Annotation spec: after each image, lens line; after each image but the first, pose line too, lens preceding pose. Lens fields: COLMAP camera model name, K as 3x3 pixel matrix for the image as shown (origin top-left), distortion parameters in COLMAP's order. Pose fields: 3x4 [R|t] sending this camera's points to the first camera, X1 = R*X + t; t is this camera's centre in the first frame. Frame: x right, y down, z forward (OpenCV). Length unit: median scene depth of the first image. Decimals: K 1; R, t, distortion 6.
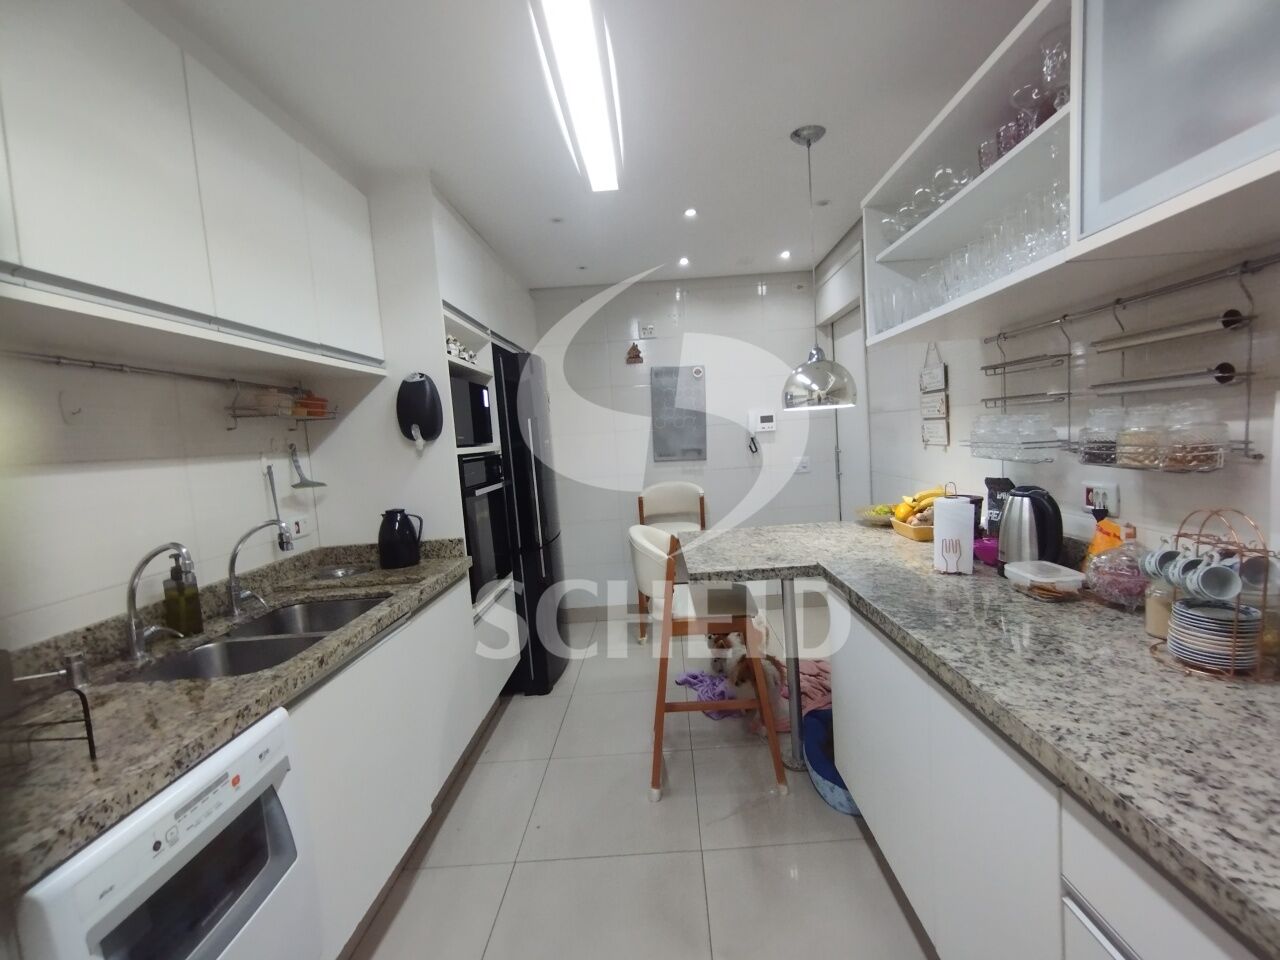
lens RADIAL K [[592.2, 0, 658.5], [0, 592.2, 486.8], [0, 0, 1]] dist [-0.006366, 0.007002]
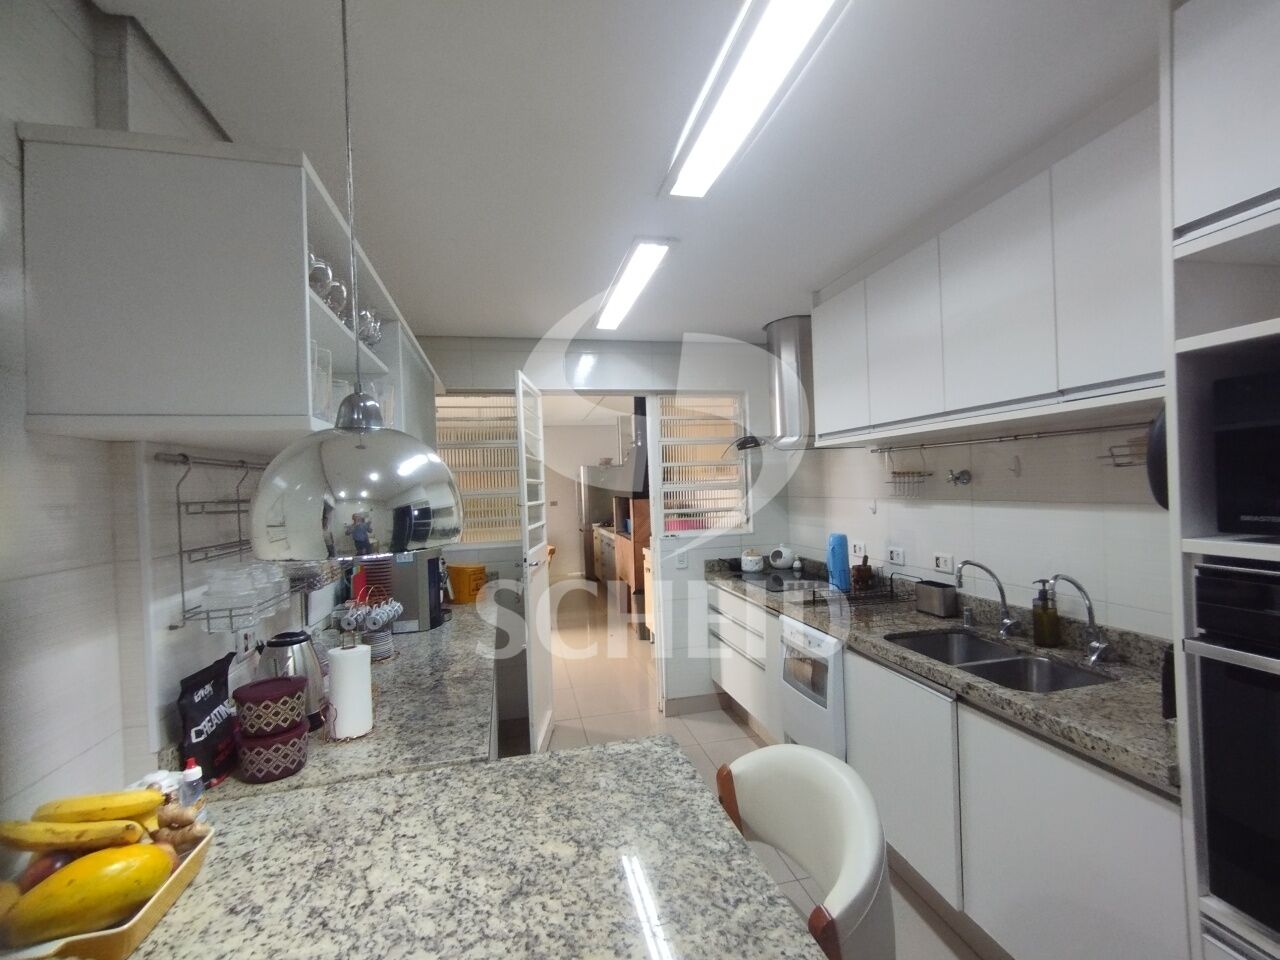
lens RADIAL K [[592.2, 0, 658.5], [0, 592.2, 486.8], [0, 0, 1]] dist [-0.006366, 0.007002]
pose [[-0.966159, 0.101191, -0.237272, 0.268784], [0.078039, 0.991402, 0.105037, -0.298817], [0.245860, 0.082966, -0.965748, 2.150104]]
